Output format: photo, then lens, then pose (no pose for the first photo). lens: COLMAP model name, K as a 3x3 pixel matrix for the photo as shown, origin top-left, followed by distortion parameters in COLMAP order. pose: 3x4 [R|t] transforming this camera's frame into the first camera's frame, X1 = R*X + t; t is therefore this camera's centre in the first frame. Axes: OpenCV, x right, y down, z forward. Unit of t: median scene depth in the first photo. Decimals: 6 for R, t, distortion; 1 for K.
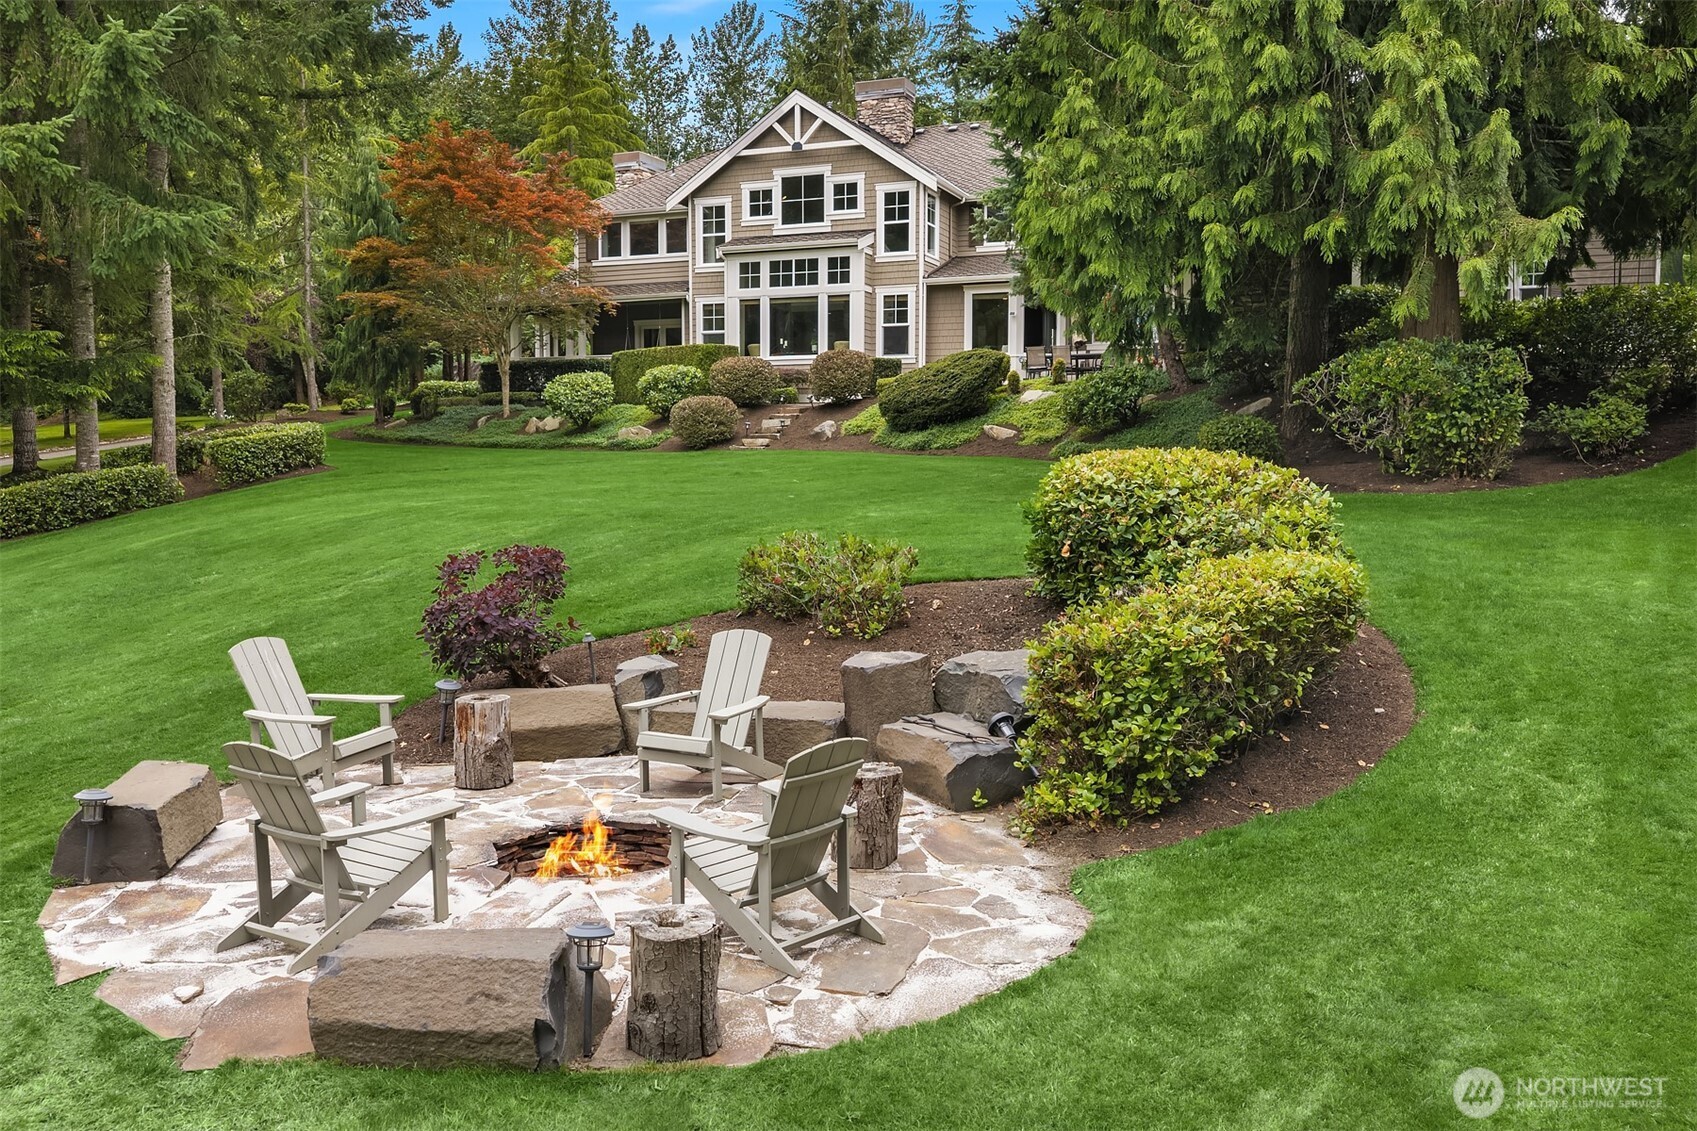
lens RADIAL K [[1410.0, 0, 847.1], [0, 1410.0, 569.6], [0, 0, 1]] dist [0.003332, -0.007473]
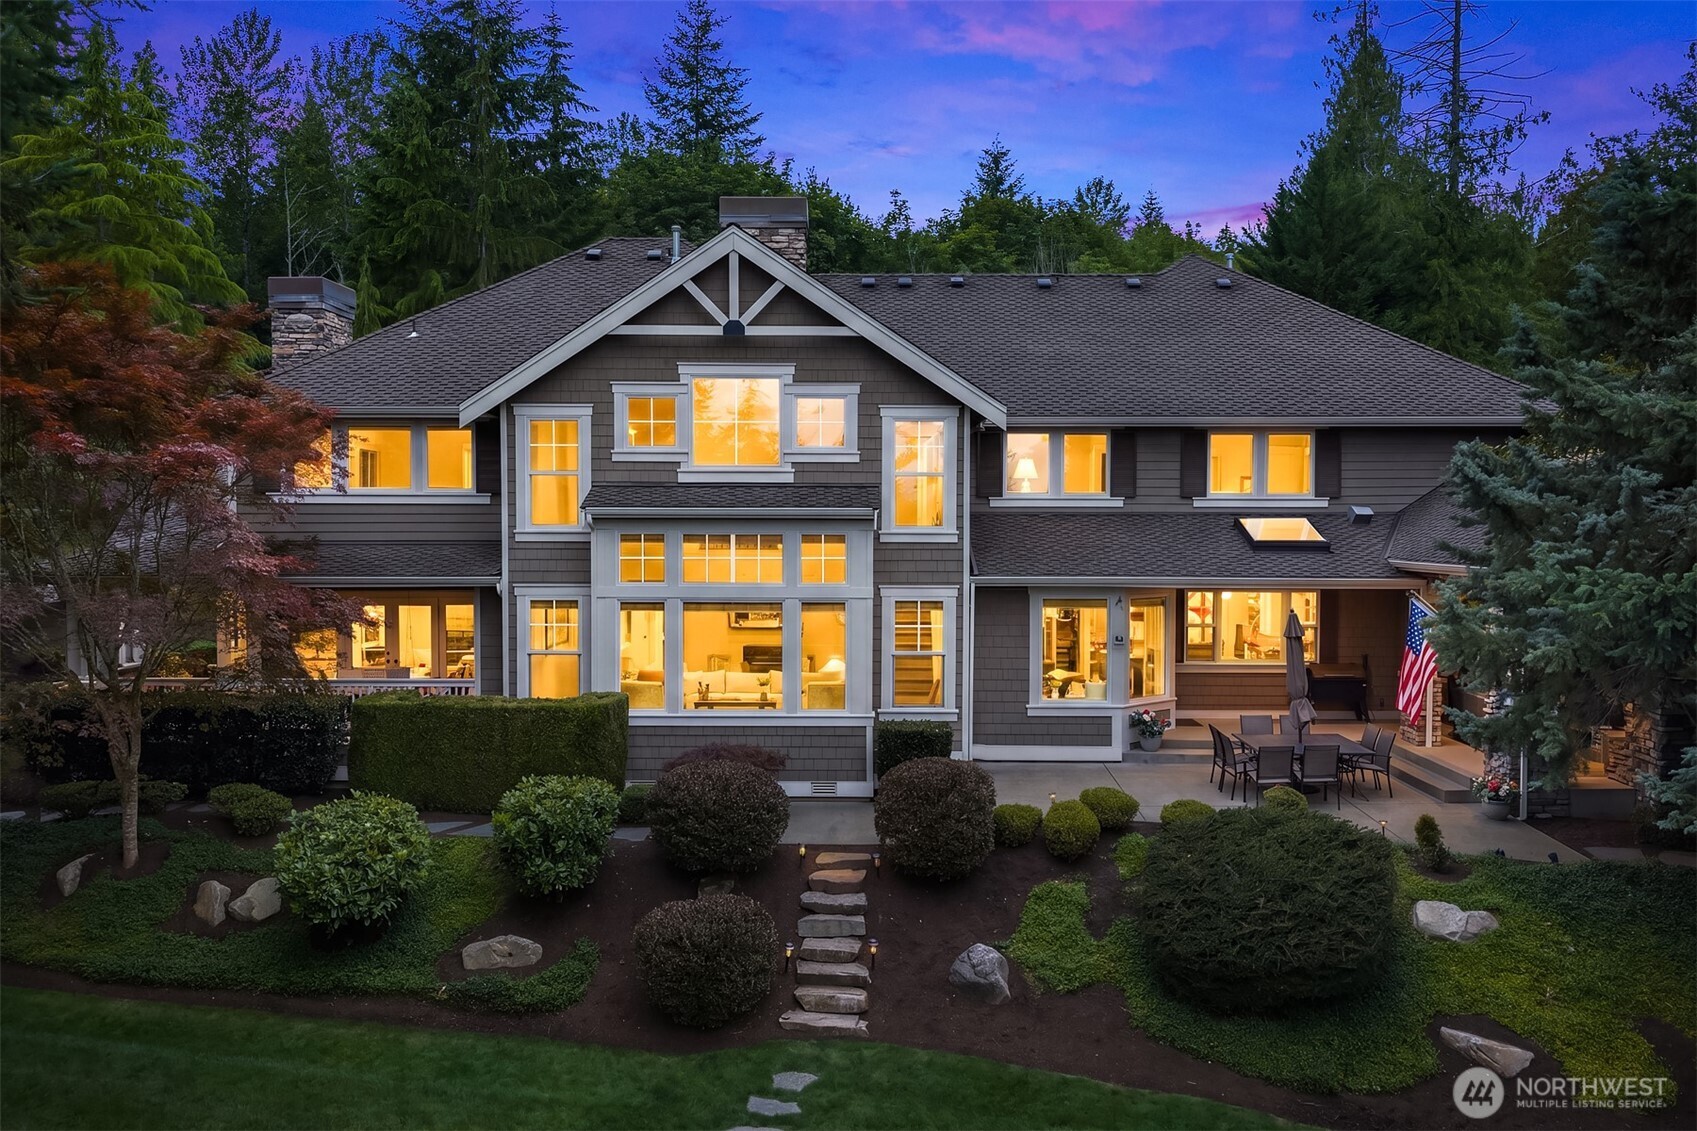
lens RADIAL K [[1410.0, 0, 862.9], [0, 1410.0, 572.3], [0, 0, 1]] dist [0.003332, -0.007473]
pose [[0.921461, -0.018280, 0.388041, -0.201415], [0.029794, 0.999276, -0.023676, -0.190700], [-0.387327, 0.033378, 0.921338, 0.480110]]
